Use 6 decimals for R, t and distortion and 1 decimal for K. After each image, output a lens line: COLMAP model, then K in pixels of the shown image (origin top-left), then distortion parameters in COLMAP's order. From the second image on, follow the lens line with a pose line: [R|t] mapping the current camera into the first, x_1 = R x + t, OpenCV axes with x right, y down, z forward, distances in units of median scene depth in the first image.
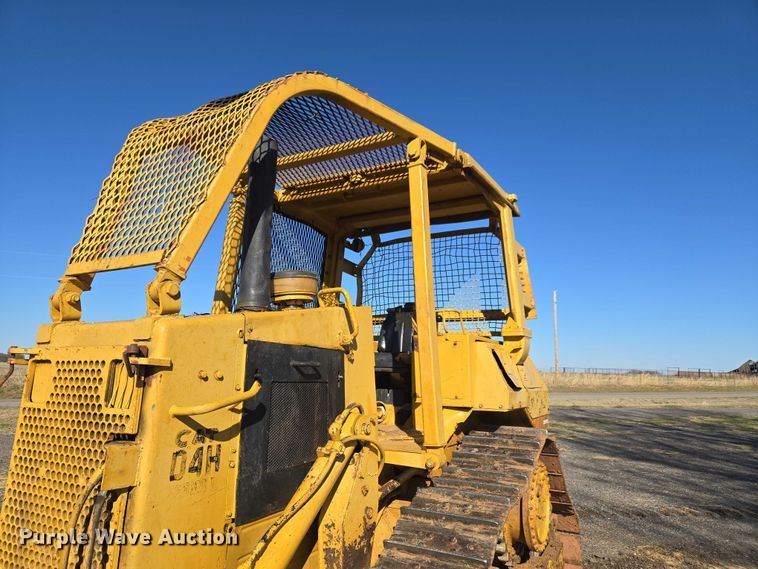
lens RADIAL K [[507.2, 0, 373.5], [0, 507.2, 288.9], [0, 0, 1]] dist [0.072328, -0.062861]
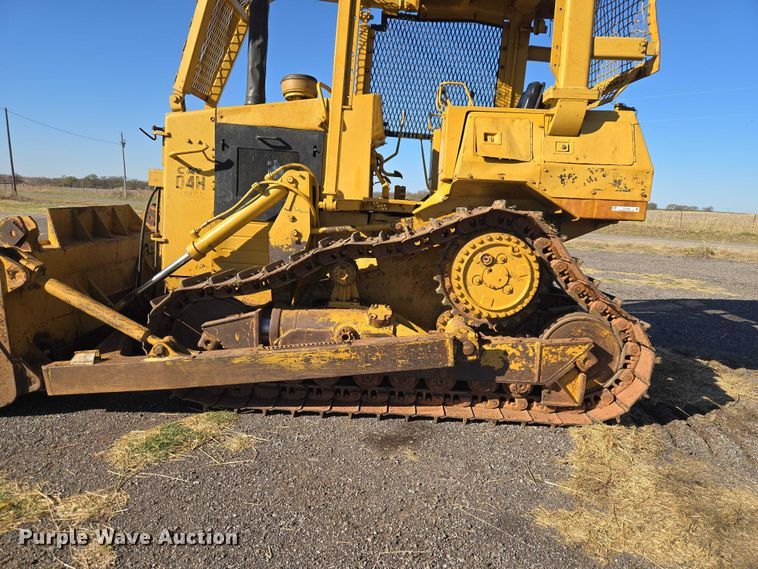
lens RADIAL K [[507.2, 0, 376.2], [0, 507.2, 292.5], [0, 0, 1]] dist [0.072328, -0.062861]
pose [[0.466089, 0.159744, -0.870197, 1.813900], [0.100978, 0.967533, 0.231697, 0.337382], [0.878956, -0.195862, 0.434826, 0.614750]]
